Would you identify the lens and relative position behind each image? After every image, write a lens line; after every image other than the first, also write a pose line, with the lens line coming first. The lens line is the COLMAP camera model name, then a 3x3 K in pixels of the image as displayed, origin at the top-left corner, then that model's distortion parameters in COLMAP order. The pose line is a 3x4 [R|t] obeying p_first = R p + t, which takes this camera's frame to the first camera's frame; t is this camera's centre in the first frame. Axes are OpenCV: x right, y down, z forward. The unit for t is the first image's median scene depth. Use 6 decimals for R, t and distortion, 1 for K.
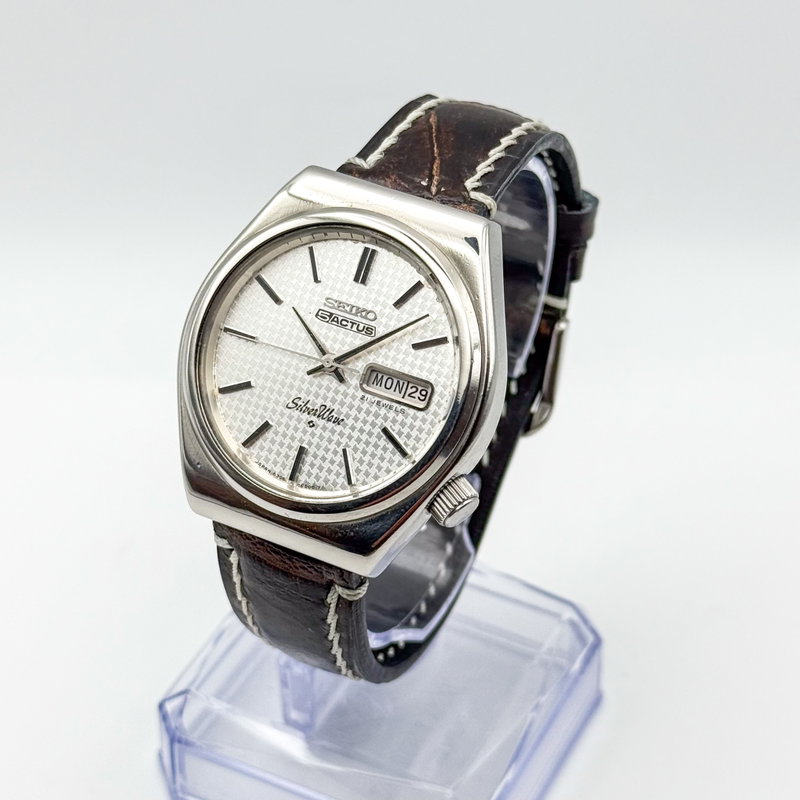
lens RADIAL K [[2062.9, 0, 400.0], [0, 2062.9, 400.0], [0, 0, 1]] dist [-0.137483, -0.360400]
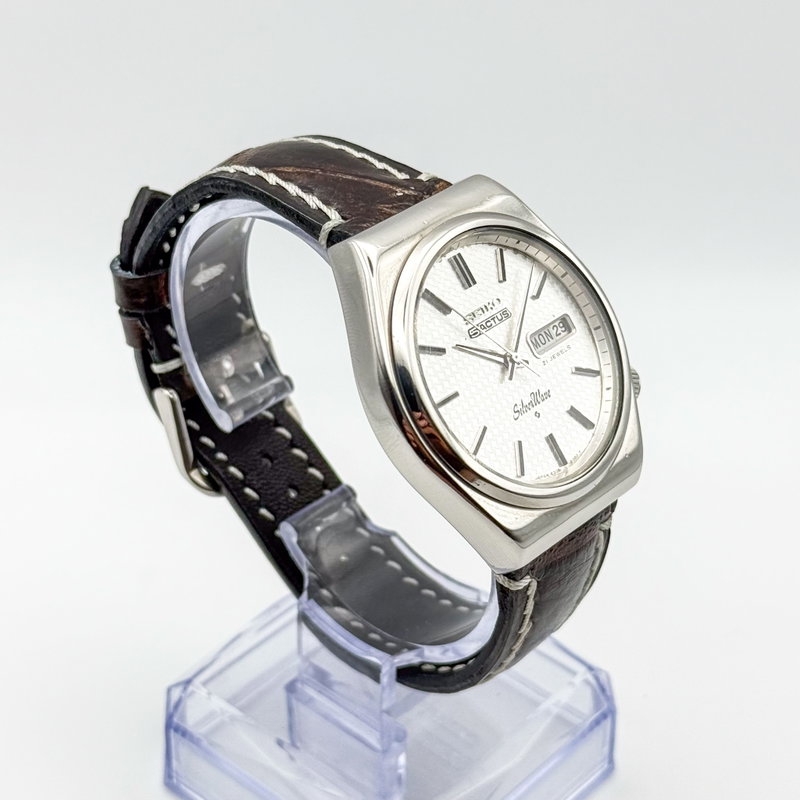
lens RADIAL K [[2062.9, 0, 400.0], [0, 2062.9, 400.0], [0, 0, 1]] dist [-0.137483, -0.360400]
pose [[0.258743, -0.559585, 0.787348, -0.872769], [0.581979, 0.740863, 0.335293, -0.381304], [-0.770942, 0.371466, 0.517360, 0.514271]]
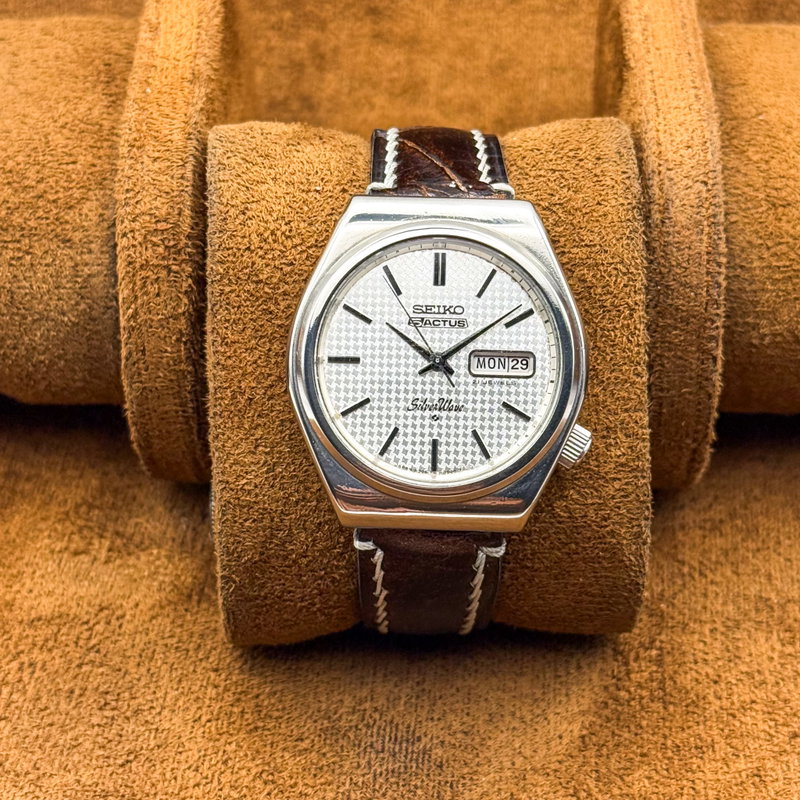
lens RADIAL K [[2062.9, 0, 400.0], [0, 2062.9, 400.0], [0, 0, 1]] dist [-0.137483, -0.360400]
pose [[0.894939, -0.279802, 0.347557, -0.446331], [0.274665, 0.959336, 0.065069, -0.075702], [-0.351630, 0.037229, 0.935398, -0.040486]]
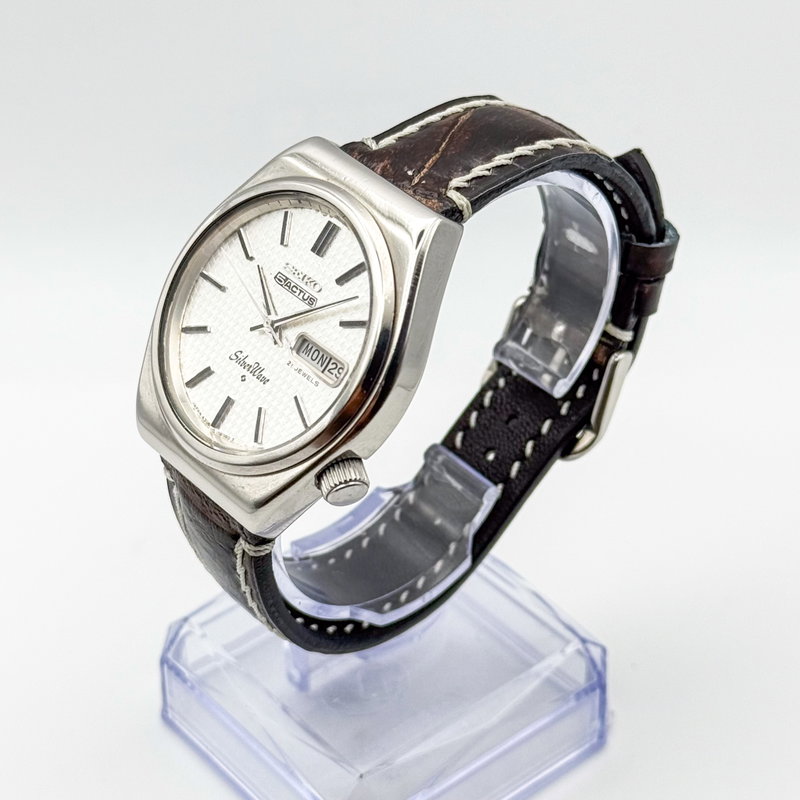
lens RADIAL K [[2062.9, 0, 400.0], [0, 2062.9, 400.0], [0, 0, 1]] dist [-0.137483, -0.360400]
pose [[0.918706, 0.221963, -0.326667, 0.369371], [-0.225164, 0.973904, 0.028503, -0.024800], [0.324469, 0.047367, 0.944709, 0.048767]]
